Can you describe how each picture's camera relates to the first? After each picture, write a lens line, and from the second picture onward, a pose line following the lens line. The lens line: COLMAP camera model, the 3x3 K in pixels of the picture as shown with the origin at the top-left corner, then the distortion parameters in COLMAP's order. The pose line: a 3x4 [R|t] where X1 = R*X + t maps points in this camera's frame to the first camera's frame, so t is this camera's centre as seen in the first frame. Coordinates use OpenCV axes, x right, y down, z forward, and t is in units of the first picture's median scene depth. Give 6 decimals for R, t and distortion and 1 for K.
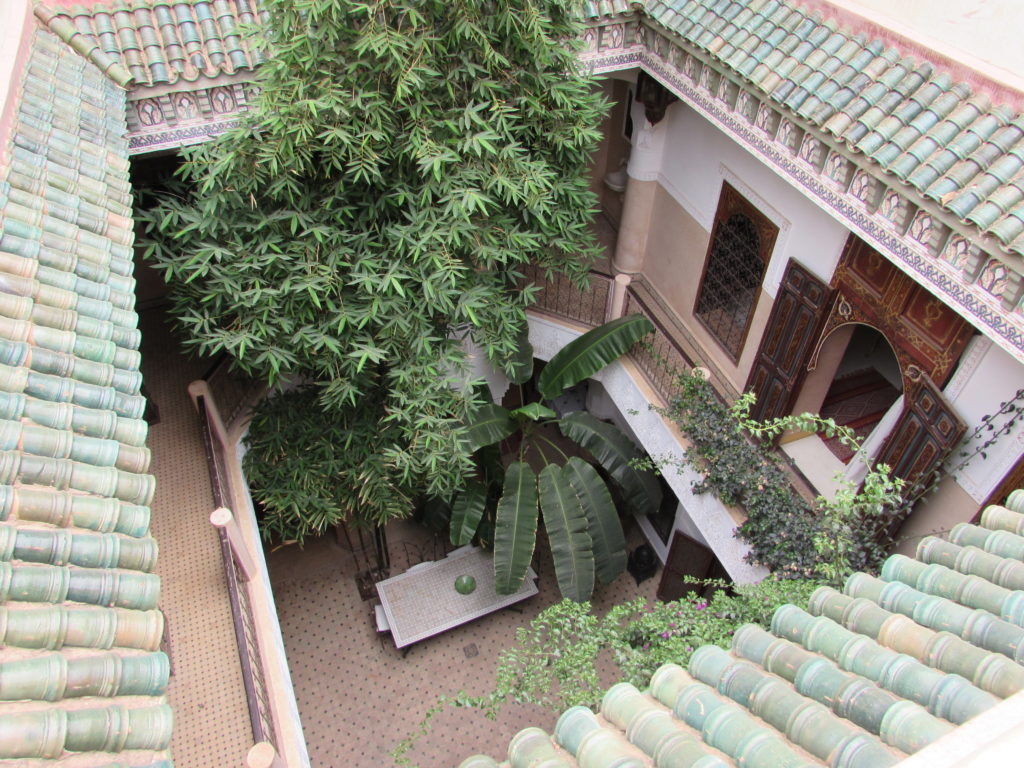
lens RADIAL K [[721.5, 0, 512.0], [0, 721.5, 384.0], [0, 0, 1]] dist [-0.024976, 0.007761]
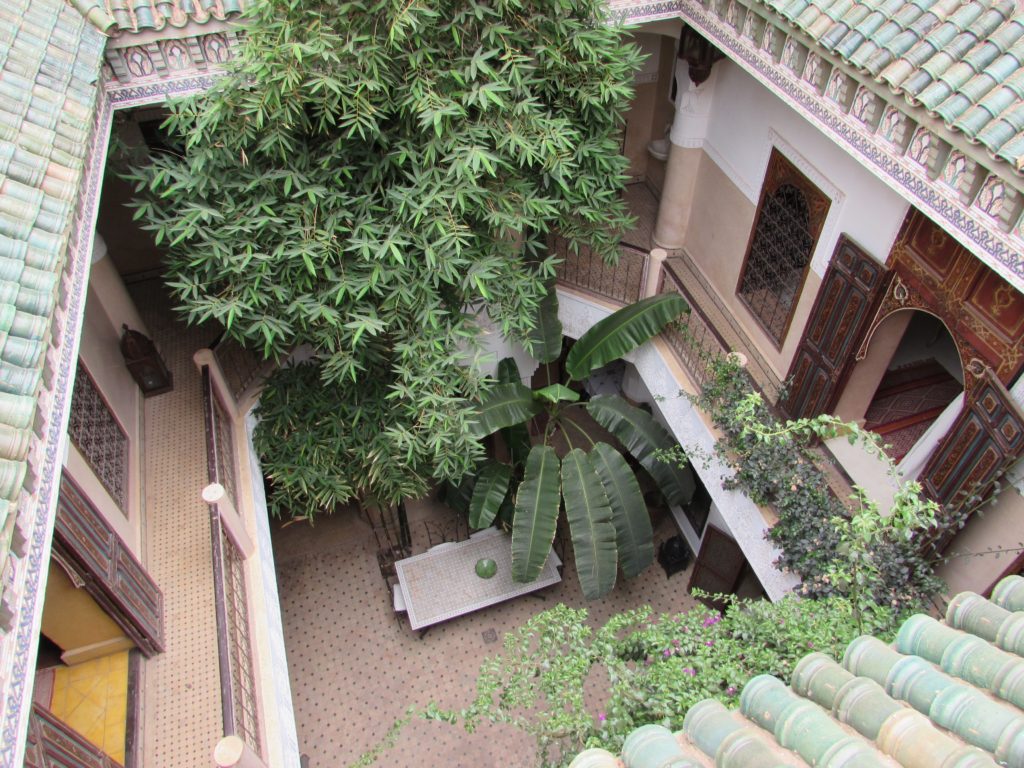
lens RADIAL K [[723.2, 0, 510.1], [0, 723.2, 384.5], [0, 0, 1]] dist [-0.038154, 0.019797]
pose [[0.996464, 0.036396, -0.075724, 0.057777], [-0.033766, 0.998791, 0.035734, -0.006610], [0.076933, -0.033051, 0.996488, 0.083142]]
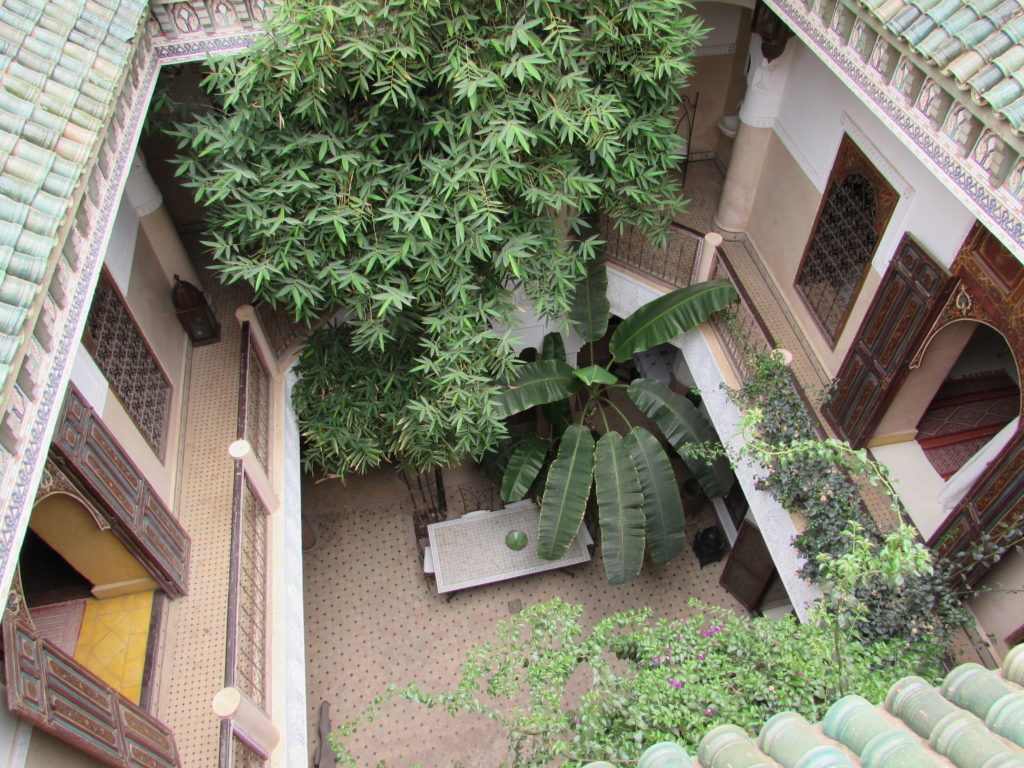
lens RADIAL K [[723.2, 0, 510.1], [0, 723.2, 384.5], [0, 0, 1]] dist [-0.038154, 0.019797]
pose [[0.979162, 0.121356, -0.162835, 0.108609], [-0.107236, 0.989884, 0.092900, -0.033245], [0.172462, -0.073503, 0.982270, 0.108052]]
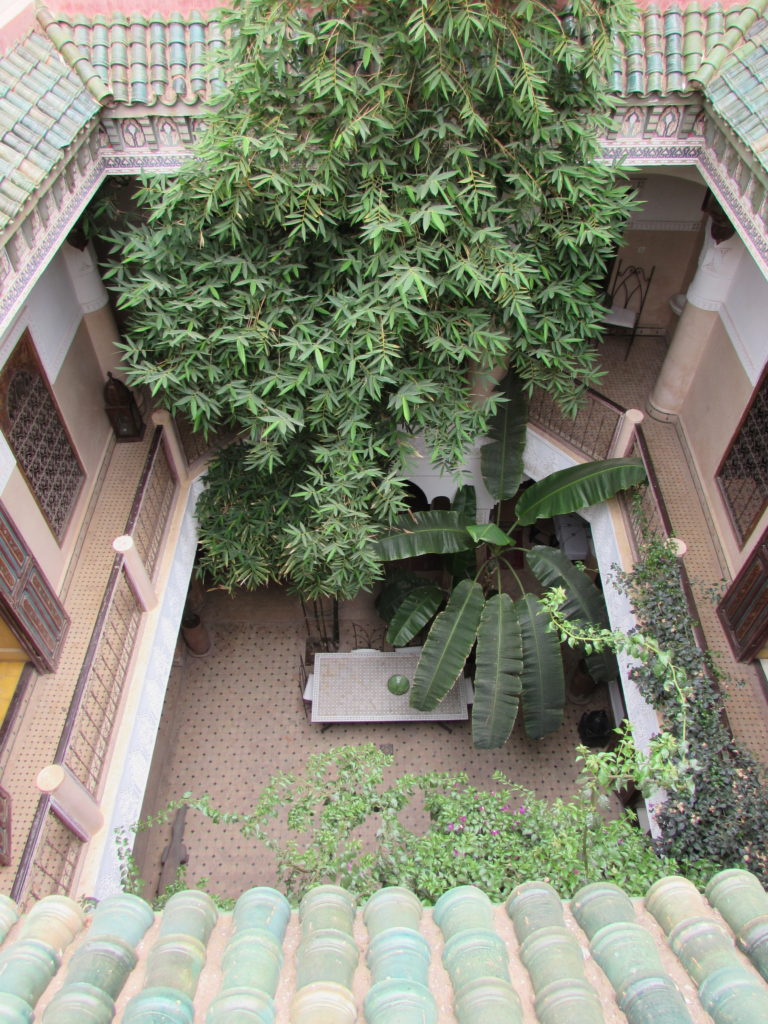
lens RADIAL K [[723.2, 0, 376.7], [0, 723.2, 511.2], [0, 0, 1]] dist [-0.038154, 0.019797]
pose [[0.919240, 0.278052, -0.278722, 0.206136], [-0.261981, 0.960471, 0.094137, -0.051658], [0.293879, -0.013515, 0.955747, 0.128812]]
